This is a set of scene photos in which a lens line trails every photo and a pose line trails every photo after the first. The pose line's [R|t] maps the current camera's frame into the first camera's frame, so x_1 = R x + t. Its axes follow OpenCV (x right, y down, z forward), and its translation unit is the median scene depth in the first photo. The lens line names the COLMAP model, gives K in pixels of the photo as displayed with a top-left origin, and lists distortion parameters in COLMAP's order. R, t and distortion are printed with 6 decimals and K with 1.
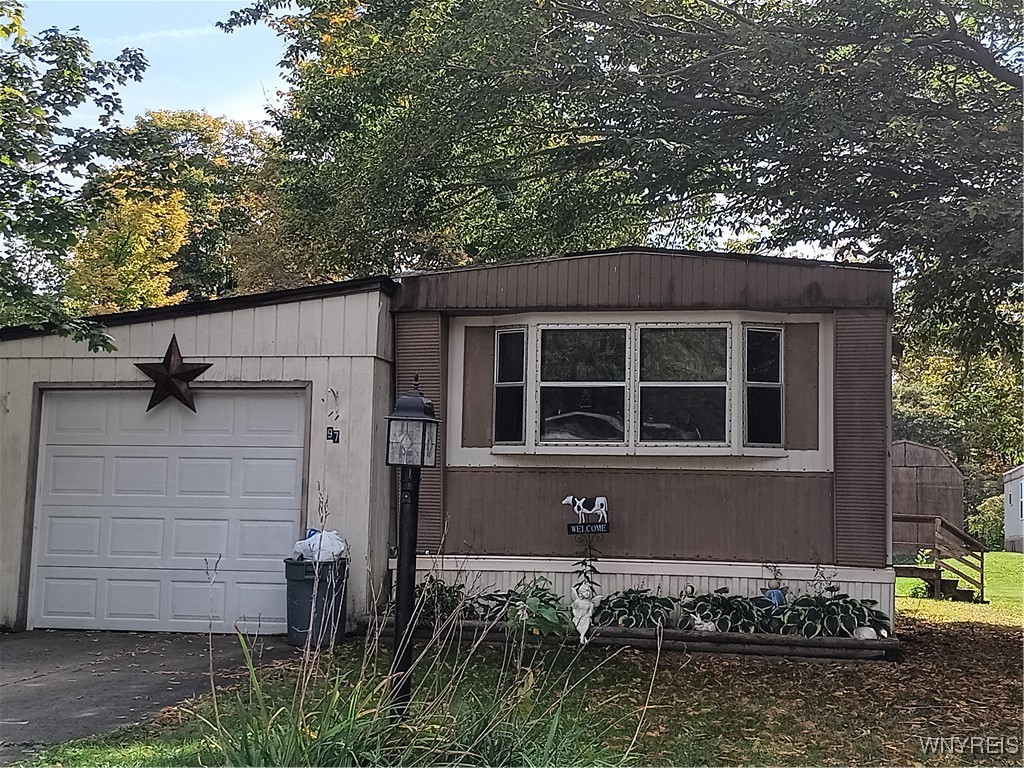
lens RADIAL K [[794.4, 0, 512.2], [0, 794.4, 384.0], [0, 0, 1]] dist [0.030116, -0.017709]
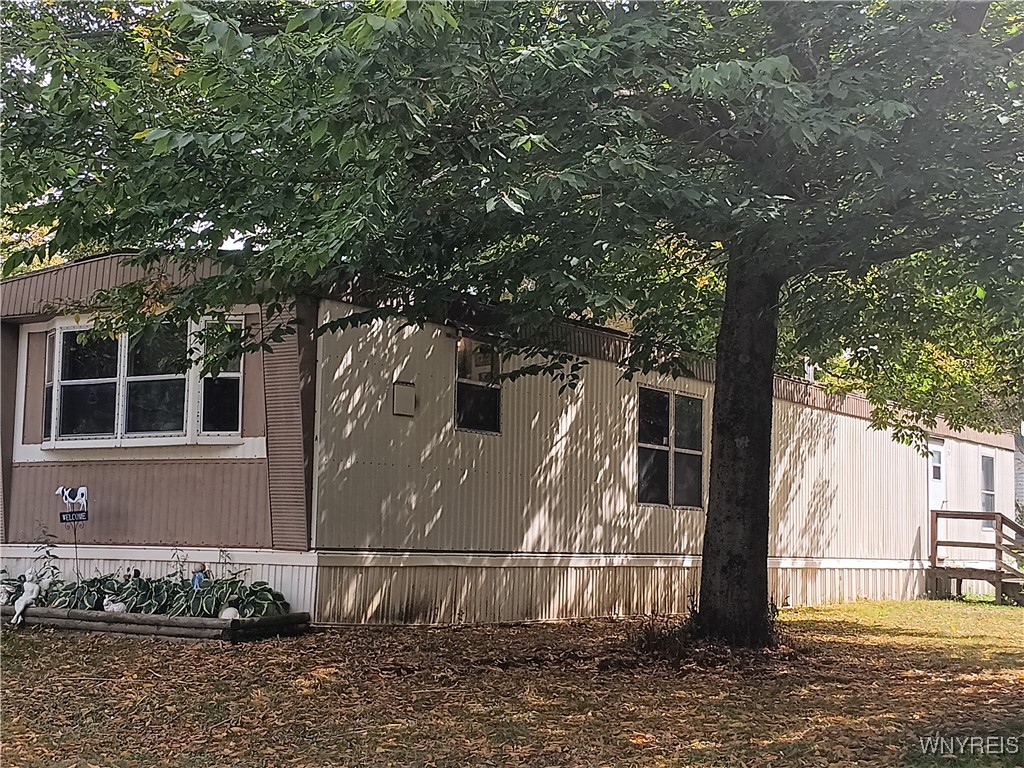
lens RADIAL K [[794.4, 0, 511.7], [0, 794.4, 384.7], [0, 0, 1]] dist [0.030116, -0.017709]
pose [[0.980244, -0.041440, -0.193403, 0.885131], [0.040795, 0.999141, -0.007316, 0.036889], [0.193540, -0.000718, 0.981092, 0.062987]]
